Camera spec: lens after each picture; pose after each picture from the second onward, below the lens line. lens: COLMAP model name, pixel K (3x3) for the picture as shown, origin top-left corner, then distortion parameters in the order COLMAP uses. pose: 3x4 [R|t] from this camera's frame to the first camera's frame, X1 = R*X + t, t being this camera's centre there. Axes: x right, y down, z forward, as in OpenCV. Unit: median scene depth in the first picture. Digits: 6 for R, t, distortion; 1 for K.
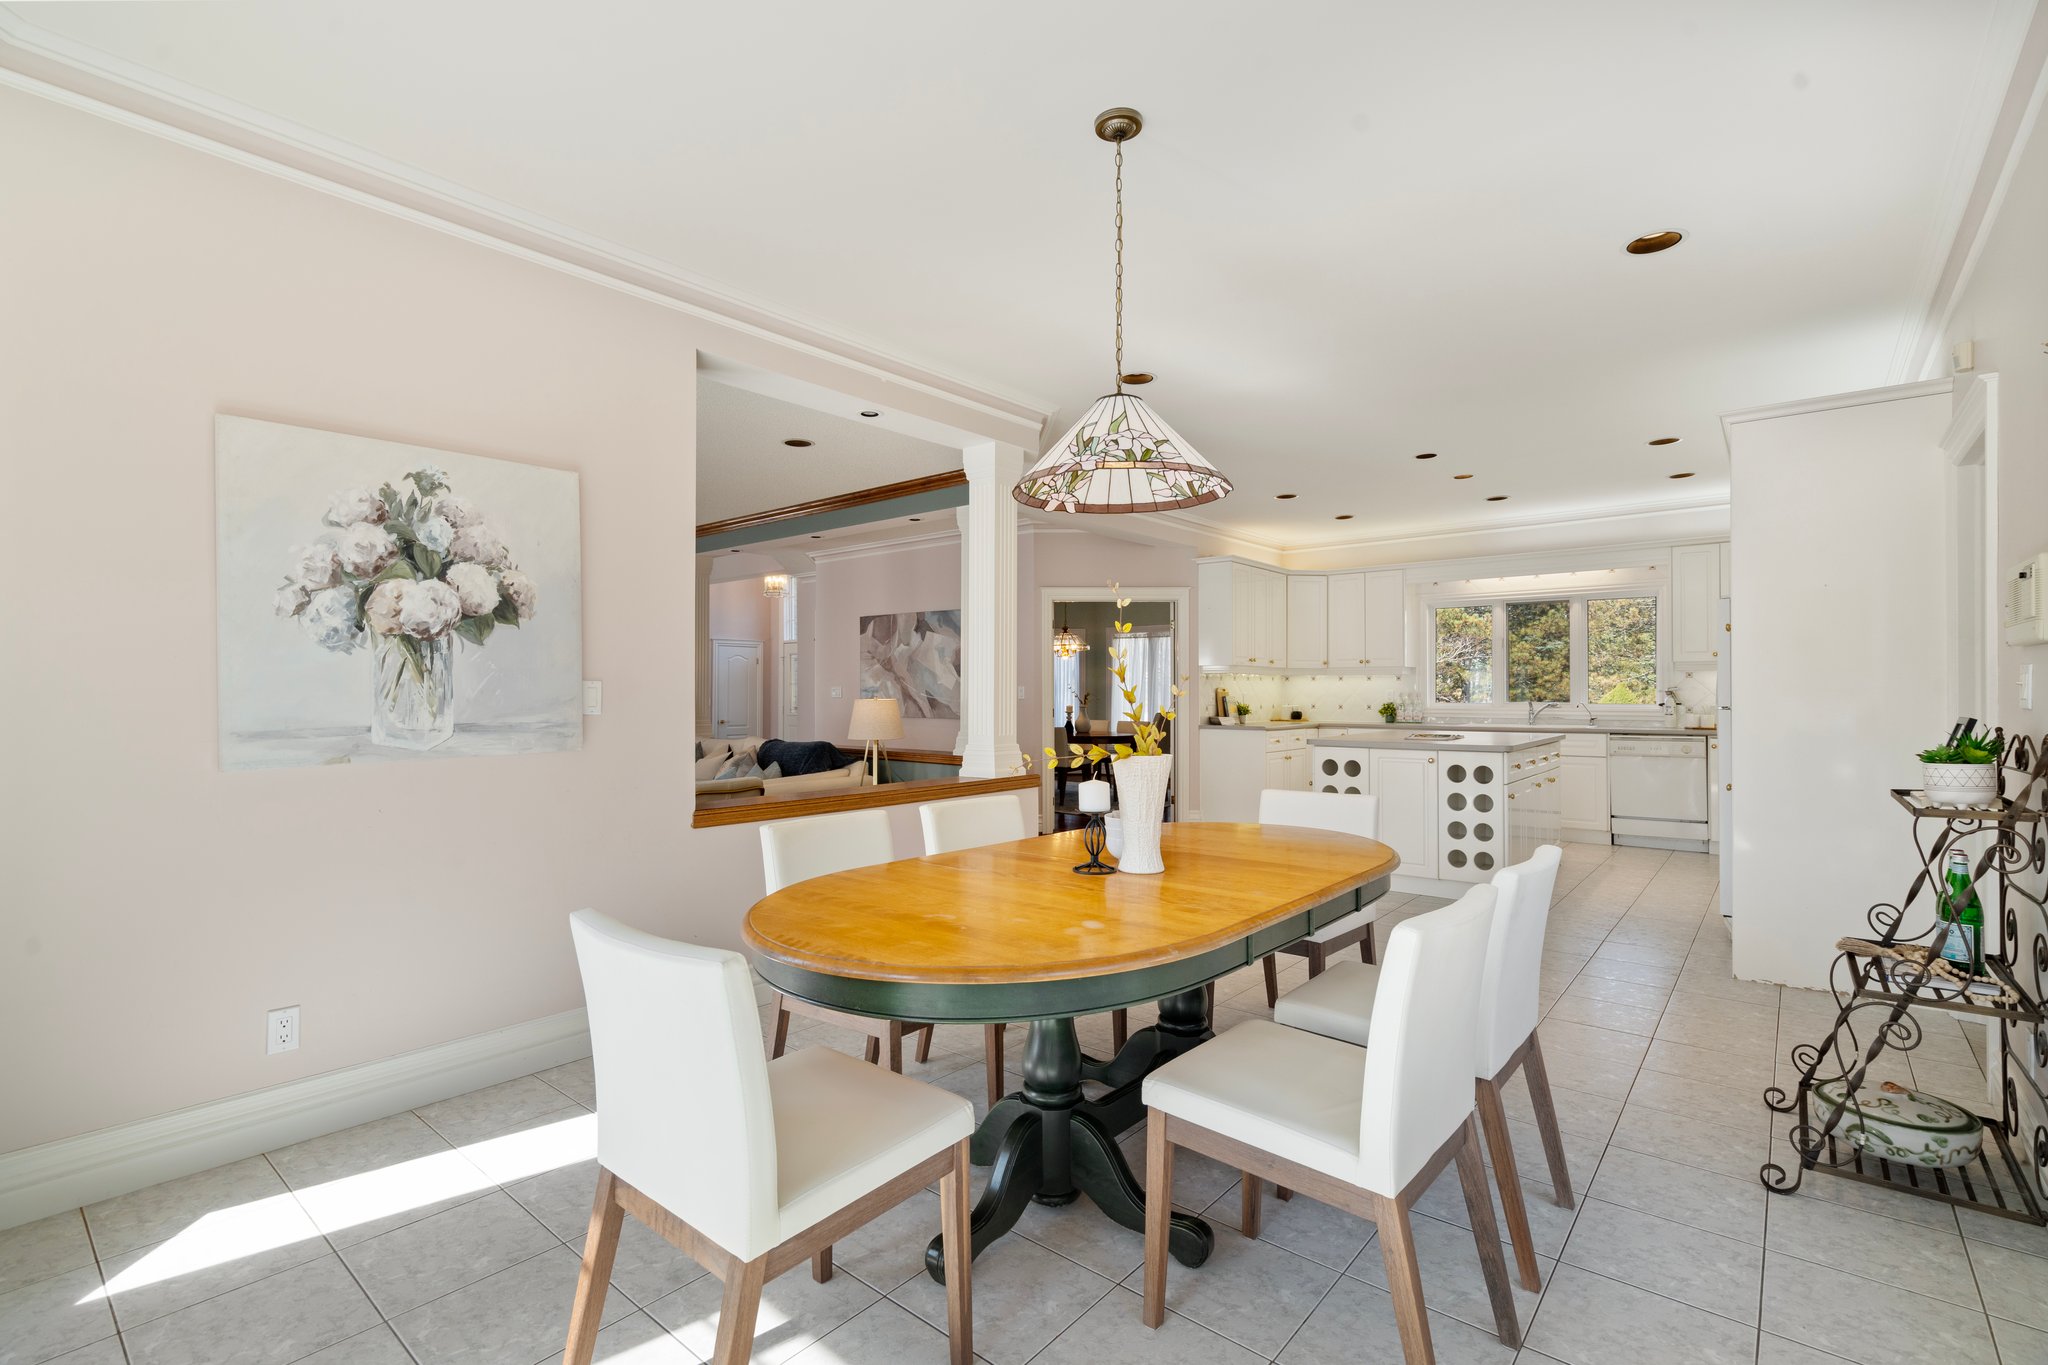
lens RADIAL K [[932.1, 0, 1020.9], [0, 932.1, 681.5], [0, 0, 1]] dist [-0.001831, 0.000191]
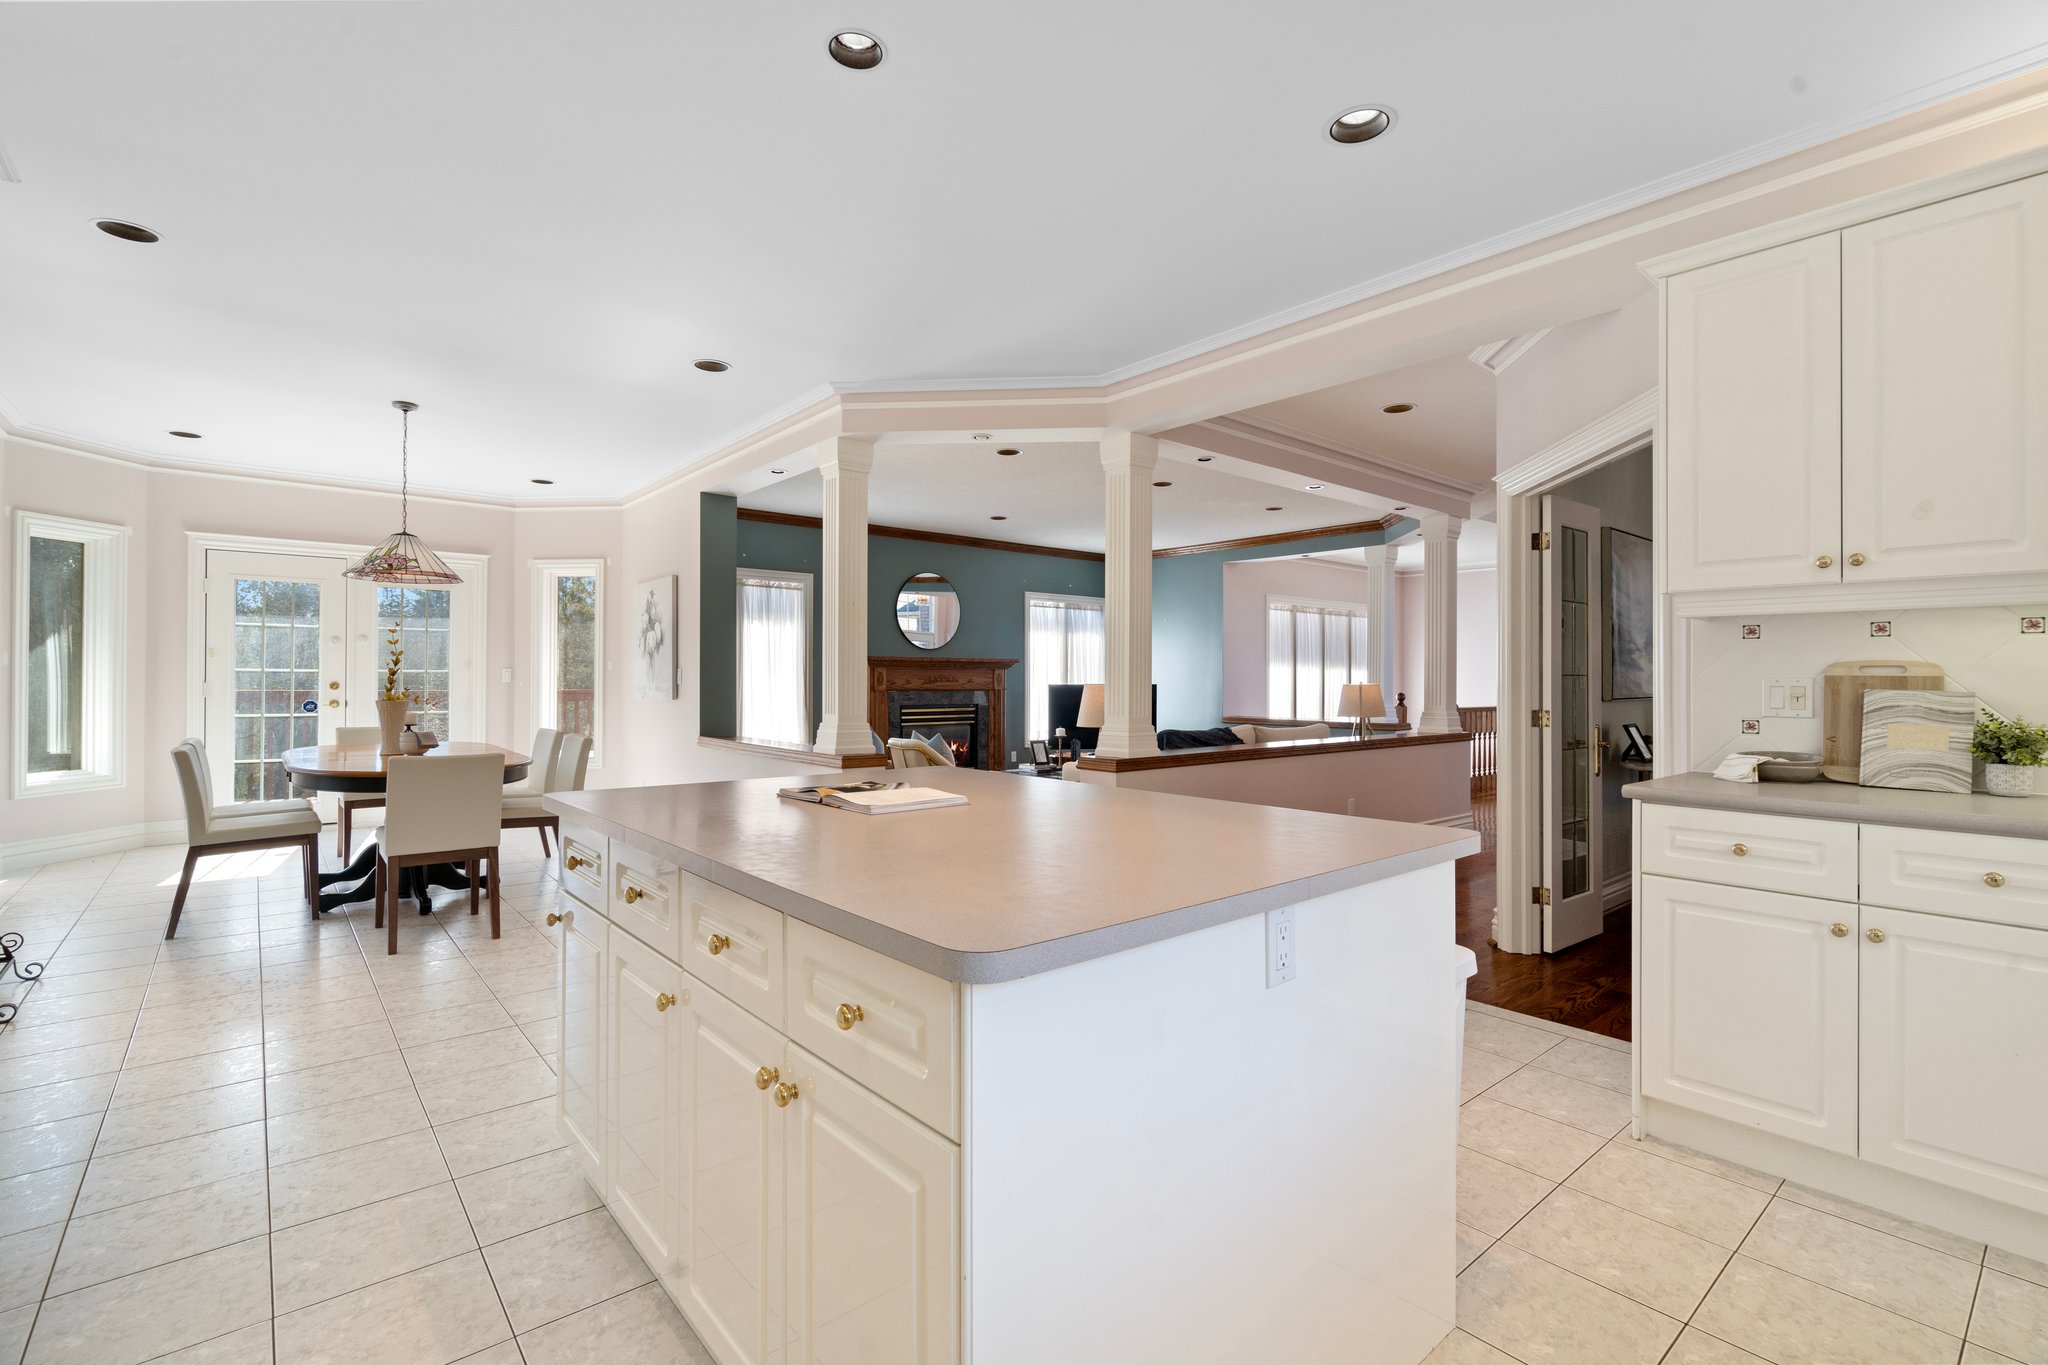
lens RADIAL K [[924.7, 0, 1020.1], [0, 924.7, 673.2], [0, 0, 1]] dist [-0.002497, 0.001171]
pose [[-0.175994, -0.005830, -0.984374, 0.571839], [0.005689, 0.999960, -0.006940, 0.011177], [0.984375, -0.006822, -0.175954, 0.814674]]
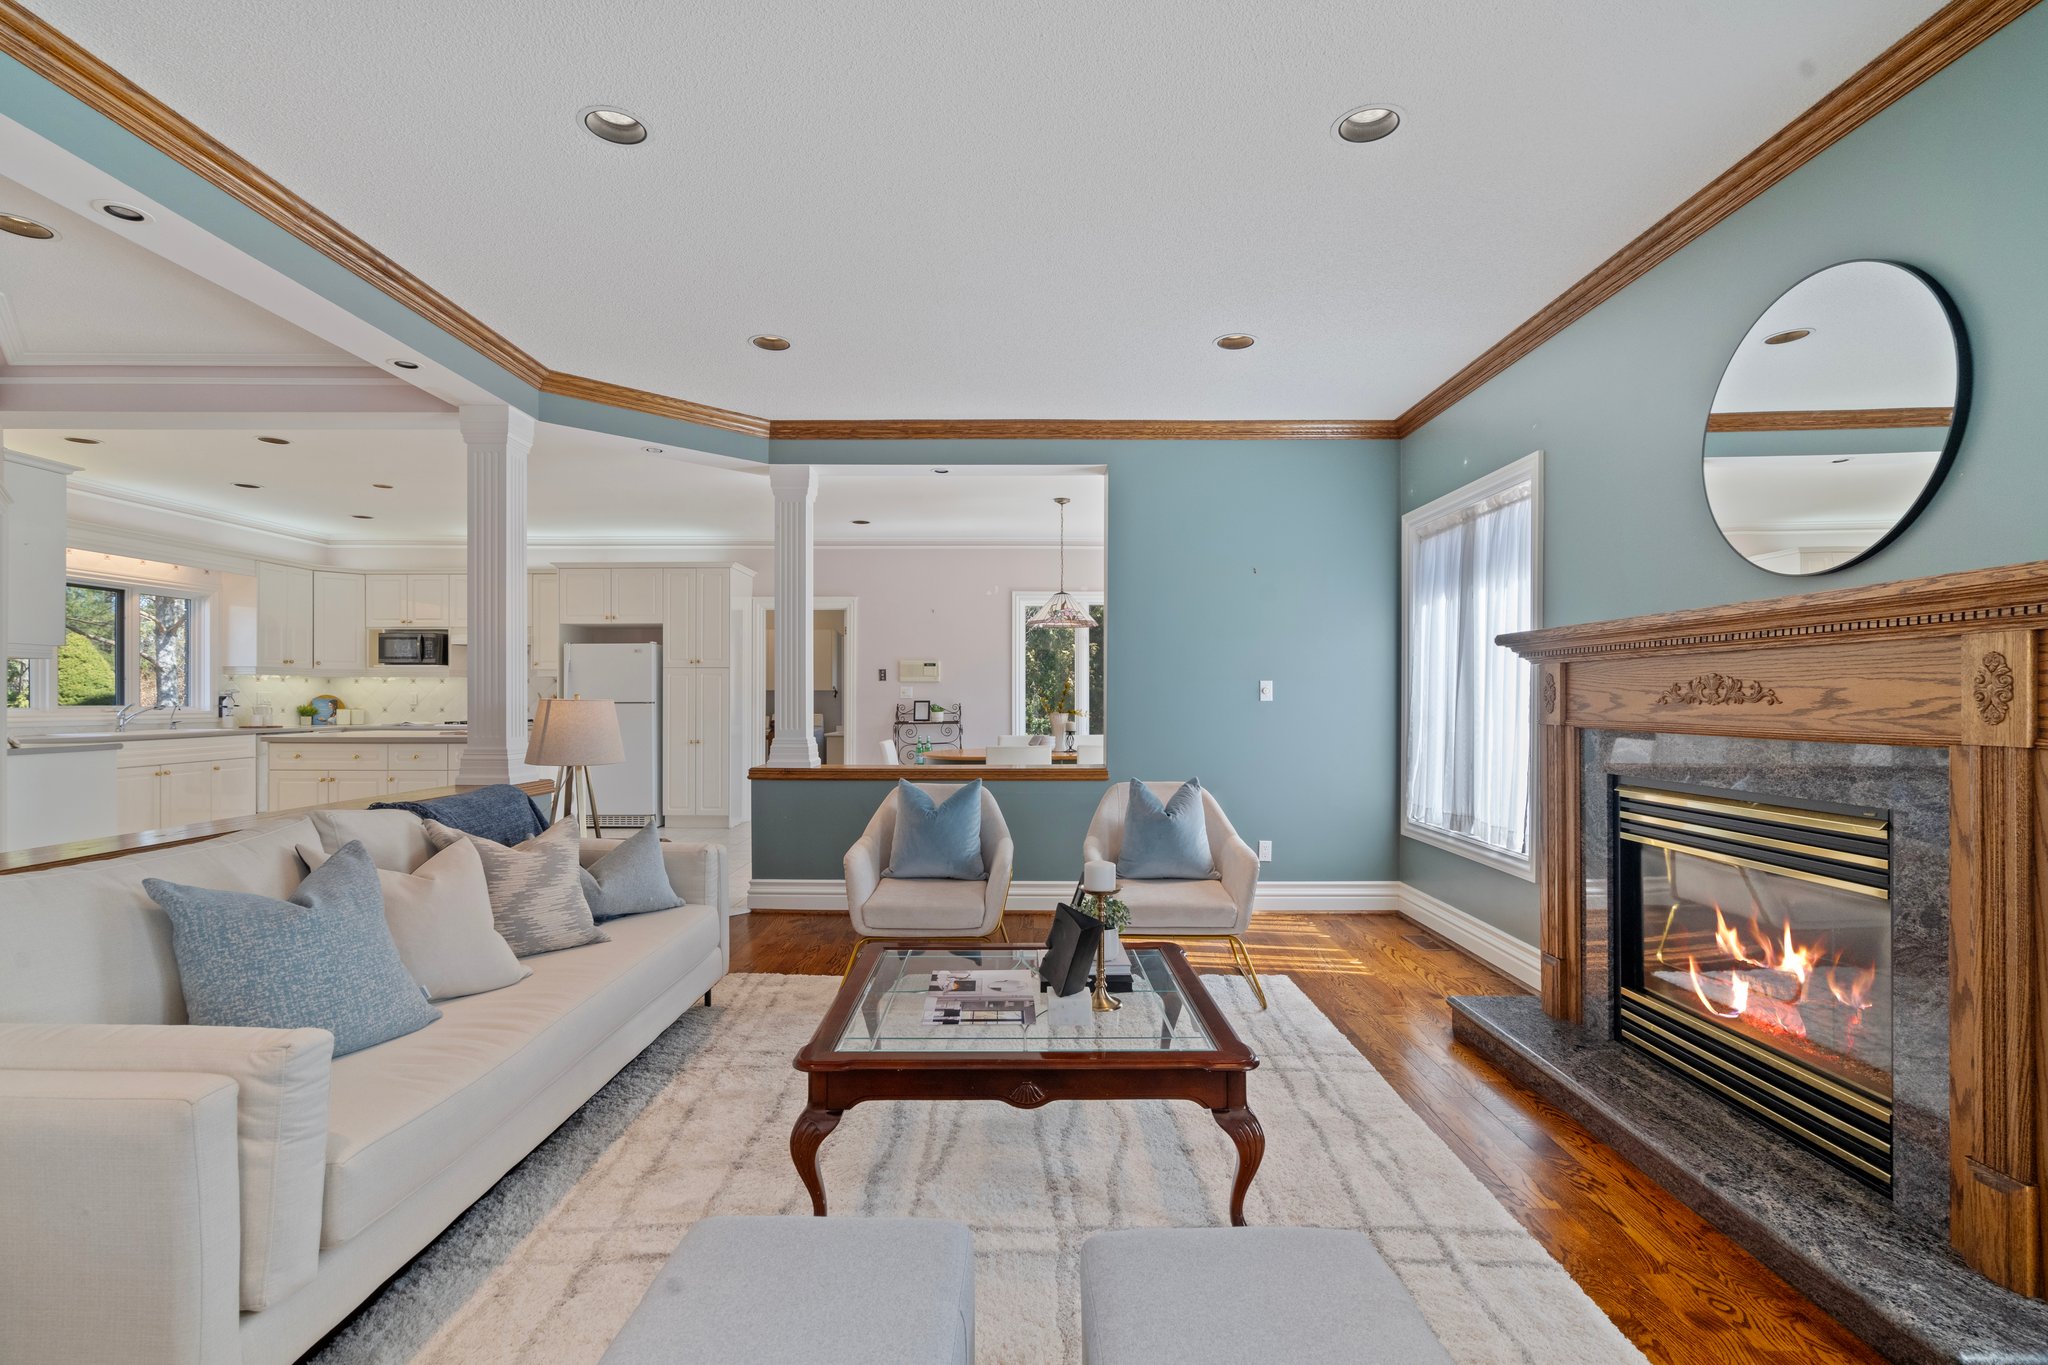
lens RADIAL K [[938.1, 0, 1015.1], [0, 938.1, 701.2], [0, 0, 1]] dist [-0.004308, 0.000681]
pose [[-0.632761, -0.000752, 0.774347, -0.621439], [-0.007724, 0.999956, -0.005340, 0.016386], [-0.774309, -0.009360, -0.632739, 0.885329]]
